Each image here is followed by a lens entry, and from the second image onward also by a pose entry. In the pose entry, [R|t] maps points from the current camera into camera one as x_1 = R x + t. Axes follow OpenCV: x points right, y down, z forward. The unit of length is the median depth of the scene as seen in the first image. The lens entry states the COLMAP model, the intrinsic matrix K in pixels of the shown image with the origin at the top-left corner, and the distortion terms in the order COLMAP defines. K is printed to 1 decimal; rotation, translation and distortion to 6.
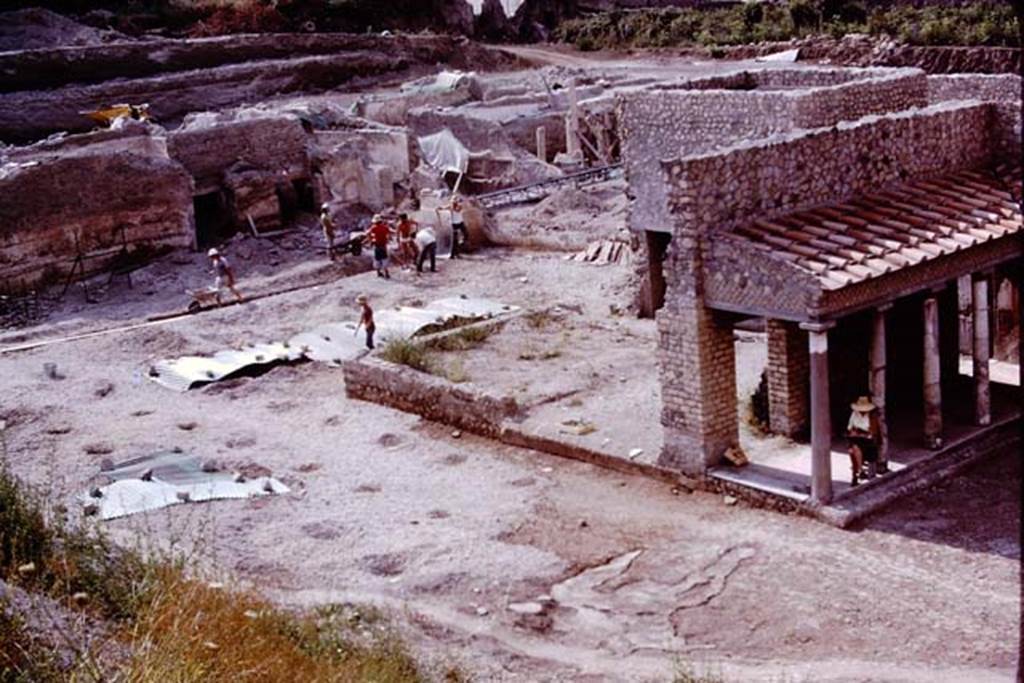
lens RADIAL K [[1612.0, 0, 512.0], [0, 1612.0, 341.5], [0, 0, 1]] dist [-0.258014, 0.195743]
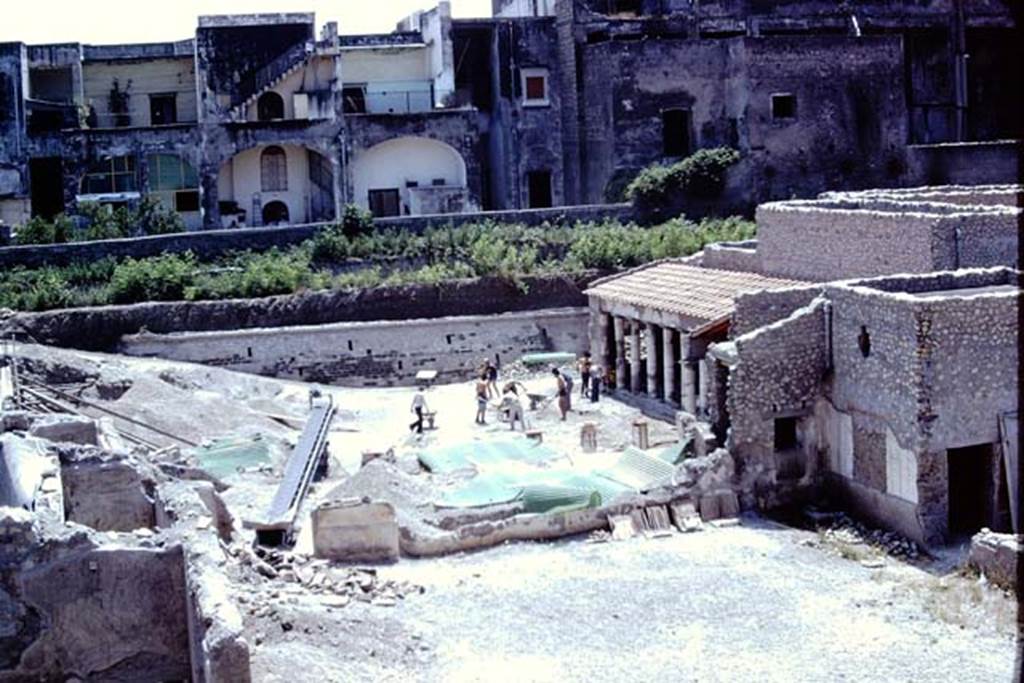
lens RADIAL K [[1668.2, 0, 450.4], [0, 1668.2, 344.6], [0, 0, 1]] dist [-0.366878, 0.536024]
pose [[0.398773, -0.049797, 0.915697, -0.910411], [0.228323, 0.972472, -0.046547, -0.155226], [-0.888172, 0.227636, 0.399165, 0.900910]]
